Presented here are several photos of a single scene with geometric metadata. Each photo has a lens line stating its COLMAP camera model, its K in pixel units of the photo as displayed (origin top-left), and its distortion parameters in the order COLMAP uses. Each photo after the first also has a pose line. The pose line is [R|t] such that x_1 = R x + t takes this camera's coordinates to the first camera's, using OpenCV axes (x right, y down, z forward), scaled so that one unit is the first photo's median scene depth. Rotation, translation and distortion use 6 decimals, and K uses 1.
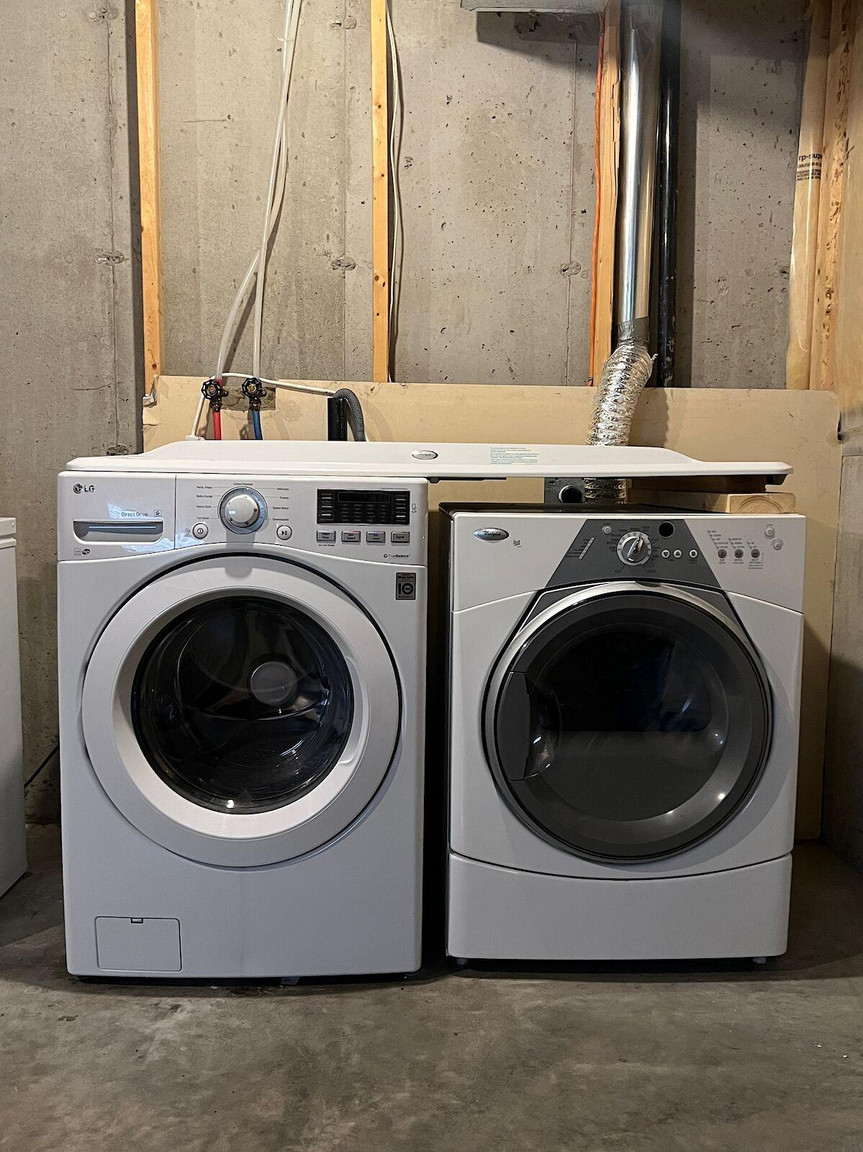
lens RADIAL K [[488.7, 0, 431.6], [0, 488.7, 573.0], [0, 0, 1]] dist [0.003084, -0.000135]
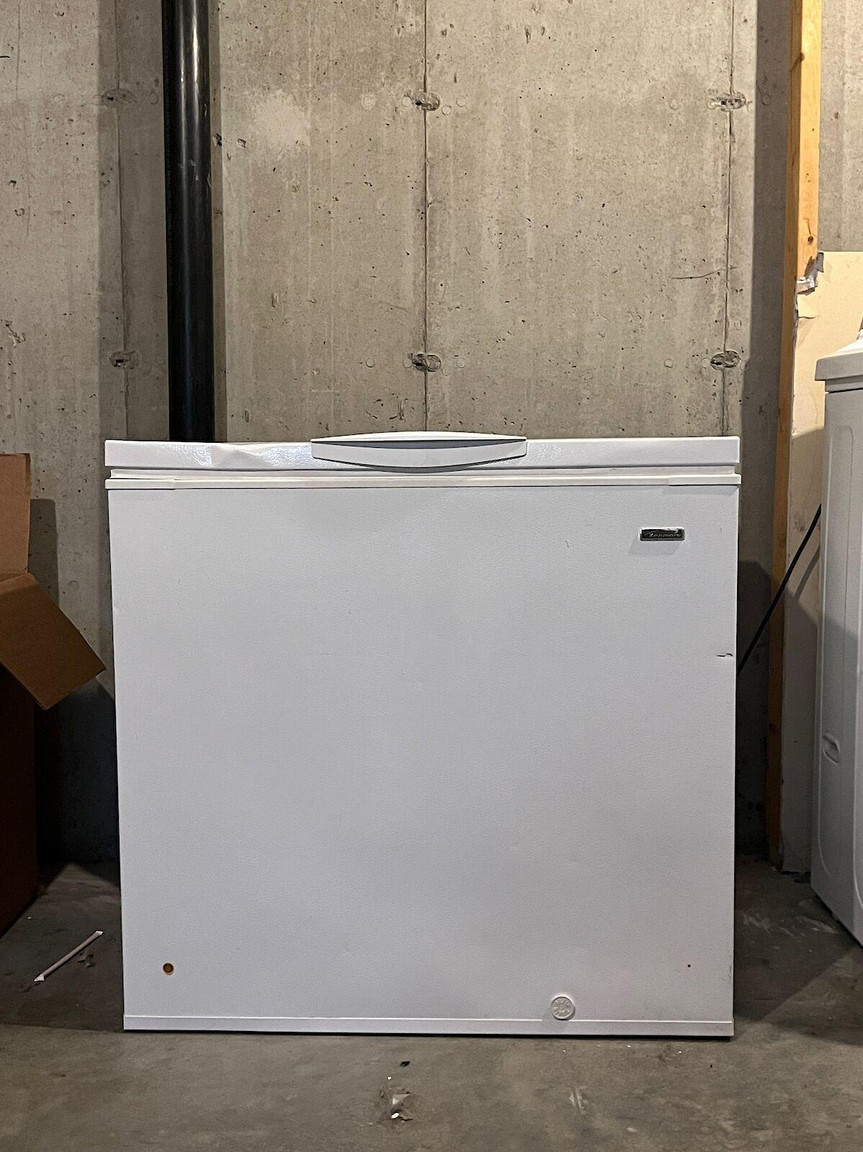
lens RADIAL K [[581.4, 0, 431.2], [0, 581.4, 578.7], [0, 0, 1]] dist [0.000706, -0.001865]
pose [[0.999625, -0.027046, -0.004232, -1.129719], [0.027075, 0.999610, 0.006867, 0.075444], [0.004045, -0.006979, 0.999967, 0.095238]]
